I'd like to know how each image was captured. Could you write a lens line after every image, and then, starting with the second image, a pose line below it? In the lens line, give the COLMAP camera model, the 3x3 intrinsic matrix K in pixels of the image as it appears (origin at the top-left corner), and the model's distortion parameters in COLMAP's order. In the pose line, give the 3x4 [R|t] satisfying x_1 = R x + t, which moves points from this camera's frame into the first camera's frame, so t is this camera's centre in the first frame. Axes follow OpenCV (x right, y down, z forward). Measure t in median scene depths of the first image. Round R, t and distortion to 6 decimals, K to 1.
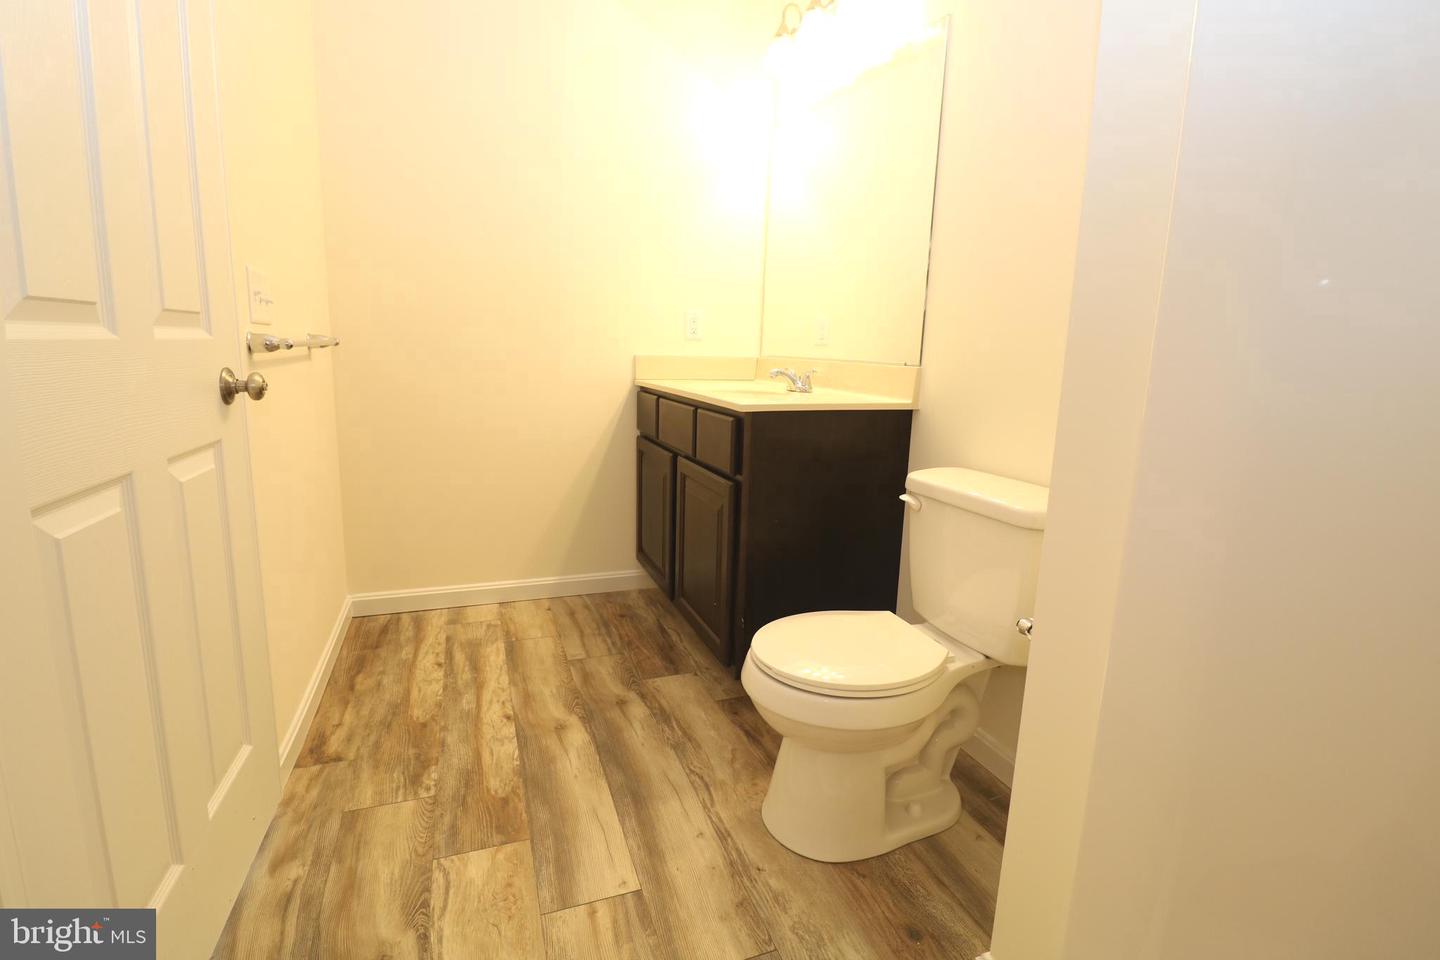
lens RADIAL K [[666.6, 0, 717.0], [0, 666.6, 471.4], [0, 0, 1]] dist [-0.002911, -0.010400]
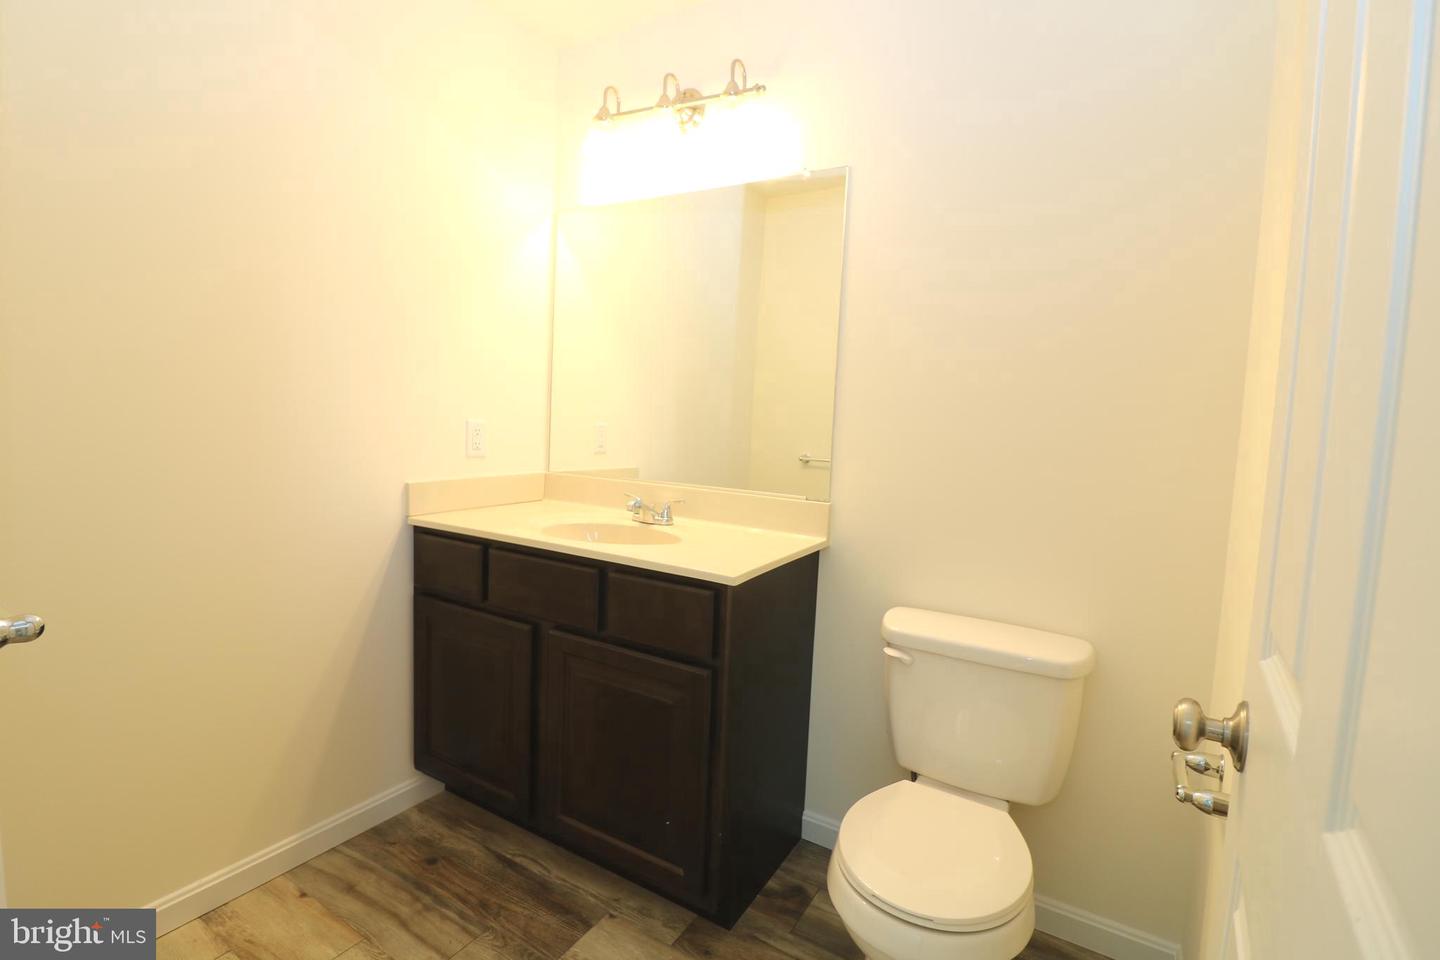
lens RADIAL K [[666.6, 0, 720.1], [0, 666.6, 475.0], [0, 0, 1]] dist [-0.002911, -0.010400]
pose [[0.784680, -0.050597, 0.617832, -0.317990], [0.094372, 0.994797, -0.038388, -0.130772], [-0.612675, 0.088428, 0.785372, 0.239570]]
